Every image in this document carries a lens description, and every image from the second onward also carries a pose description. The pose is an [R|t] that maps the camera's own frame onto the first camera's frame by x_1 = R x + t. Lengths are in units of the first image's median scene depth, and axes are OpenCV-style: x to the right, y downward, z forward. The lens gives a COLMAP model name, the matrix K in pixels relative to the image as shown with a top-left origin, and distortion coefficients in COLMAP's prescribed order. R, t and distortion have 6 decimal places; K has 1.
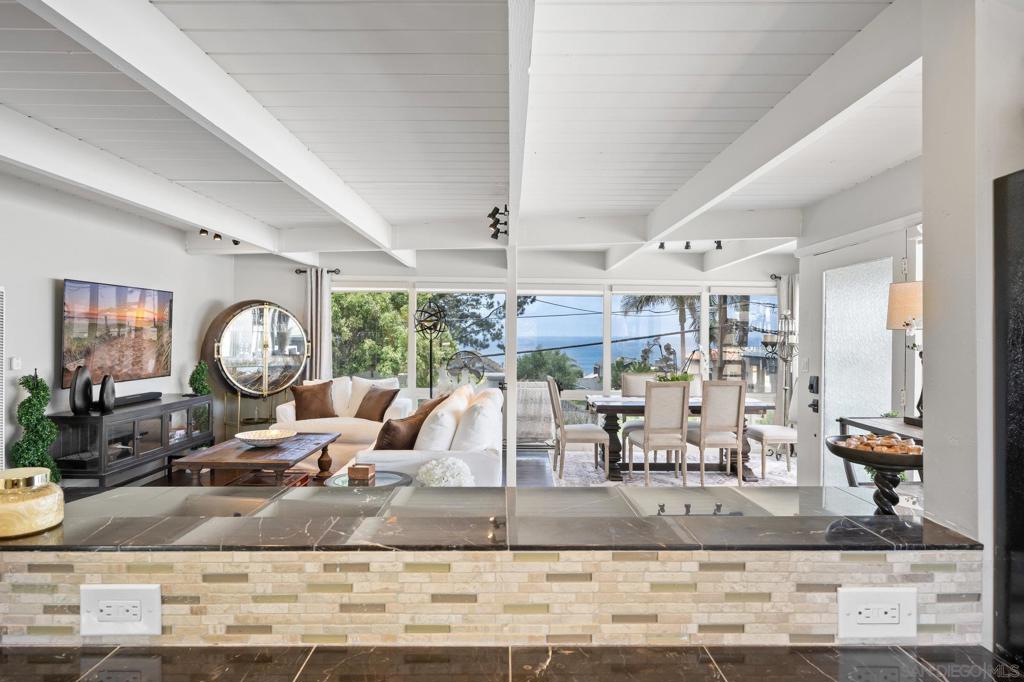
lens RADIAL K [[619.1, 0, 509.2], [0, 619.1, 335.6], [0, 0, 1]] dist [-0.000729, 0.000295]
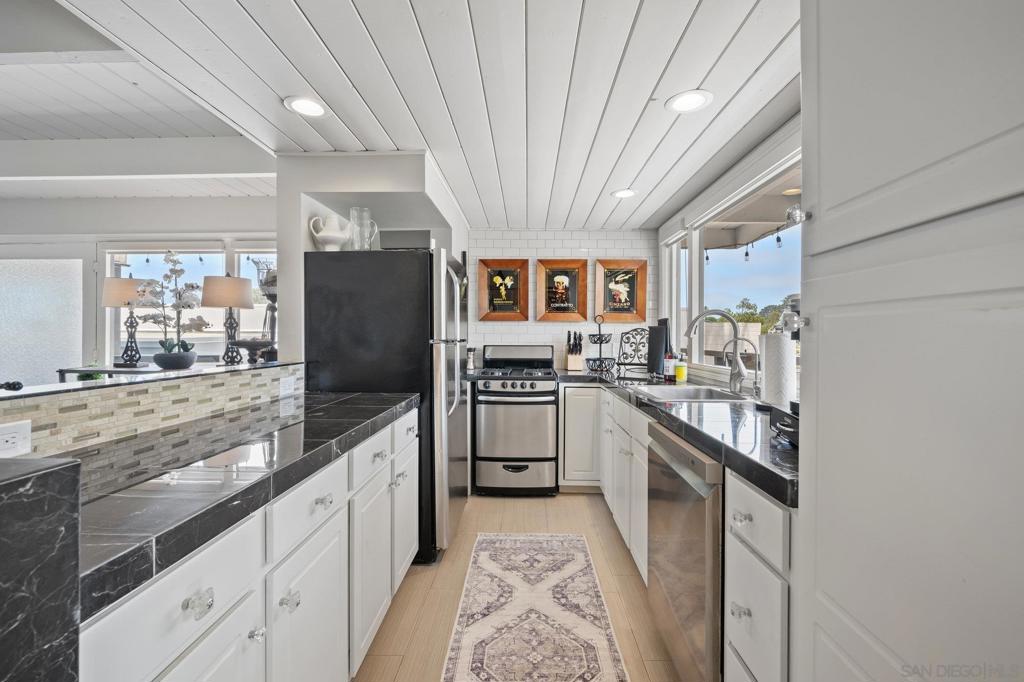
lens RADIAL K [[446.6, 0, 512.0], [0, 446.6, 341.0], [0, 0, 1]] dist [0.000779, 0.000049]
pose [[0.036920, -0.012338, 0.999242, -0.256593], [-0.004041, 0.999914, 0.012496, 0.031353], [-0.999310, -0.004499, 0.036867, -0.031874]]
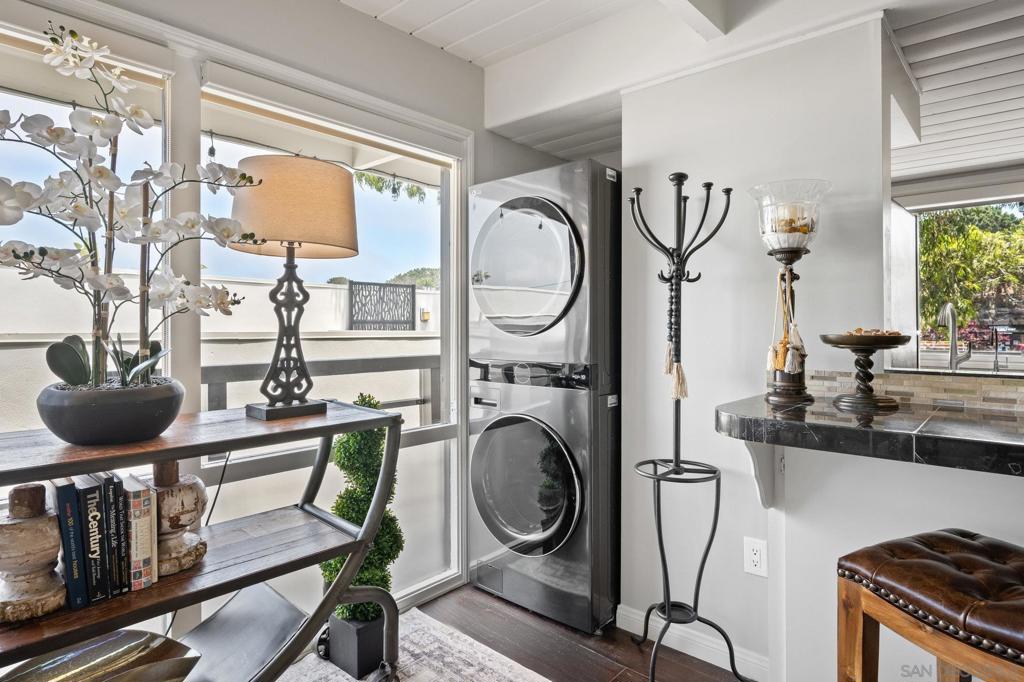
lens RADIAL K [[559.1, 0, 515.9], [0, 559.1, 329.6], [0, 0, 1]] dist [-0.014886, -0.000050]
pose [[-0.738258, -0.004993, 0.674499, 0.074130], [-0.001725, 0.999983, 0.005514, 0.033193], [-0.674516, 0.002907, -0.738255, 0.517592]]
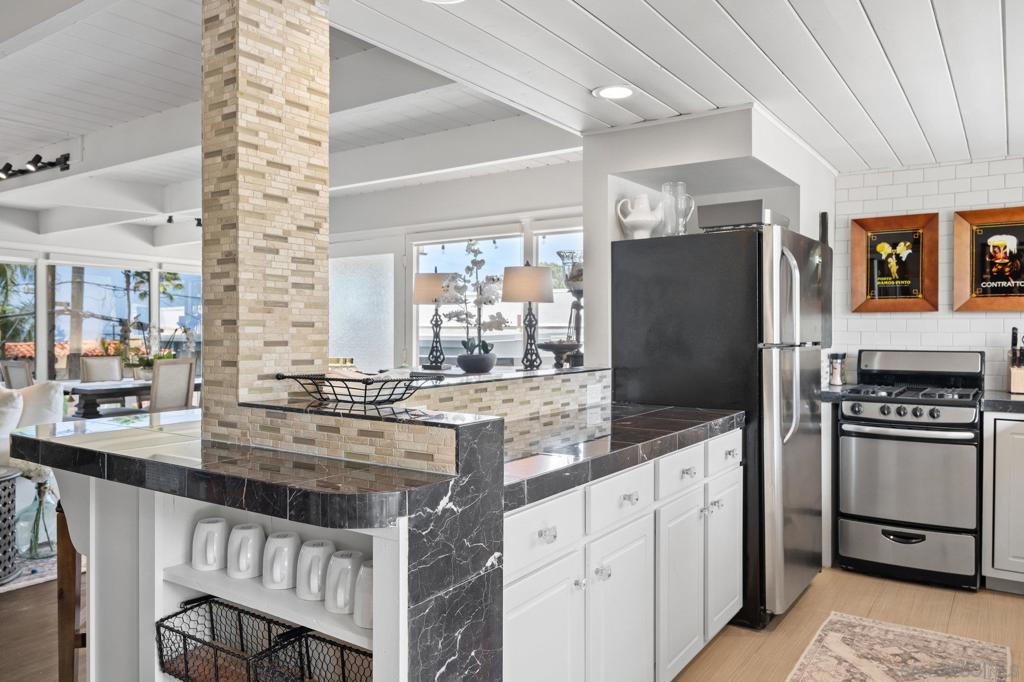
lens RADIAL K [[740.1, 0, 511.8], [0, 740.1, 337.5], [0, 0, 1]] dist [-0.001227, 0.000107]
pose [[0.563680, -0.011318, 0.825916, -0.381437], [0.001080, 0.999915, 0.012966, 0.024666], [-0.825992, -0.006416, 0.563645, -0.091269]]
